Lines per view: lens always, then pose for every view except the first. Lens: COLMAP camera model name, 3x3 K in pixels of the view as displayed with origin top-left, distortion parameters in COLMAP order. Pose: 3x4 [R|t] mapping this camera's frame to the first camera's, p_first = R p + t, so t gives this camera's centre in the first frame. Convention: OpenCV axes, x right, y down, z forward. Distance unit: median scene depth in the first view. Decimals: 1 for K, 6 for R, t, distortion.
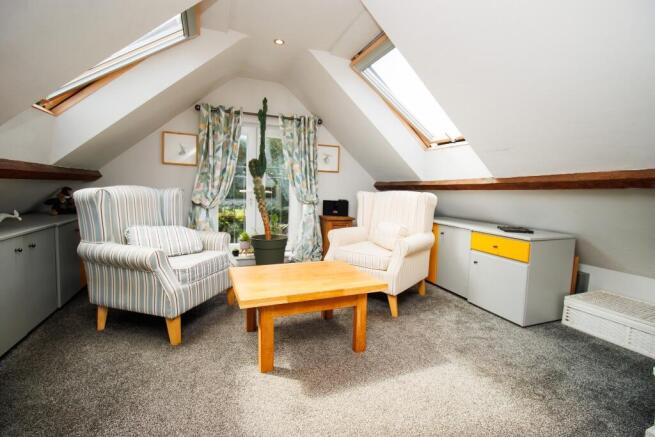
lens RADIAL K [[301.1, 0, 327.5], [0, 301.1, 218.5], [0, 0, 1]] dist [-0.000524, -0.000147]
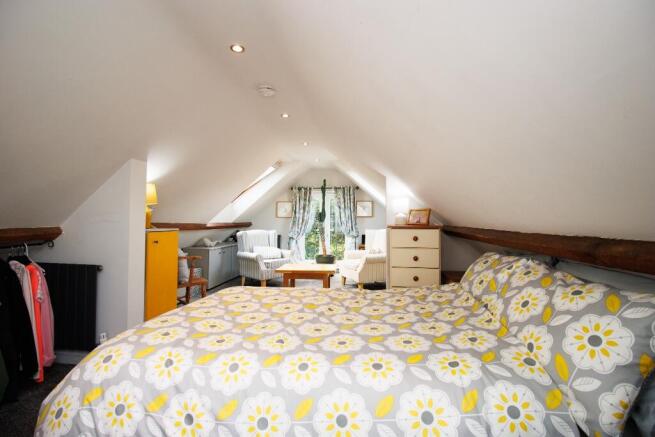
lens RADIAL K [[301.1, 0, 327.5], [0, 301.1, 218.5], [0, 0, 1]] dist [-0.000524, -0.000147]
pose [[0.891265, -0.040983, -0.451628, 0.647780], [-0.014156, 0.992908, -0.118037, 0.054412], [0.453262, 0.111595, 0.884364, -0.604016]]
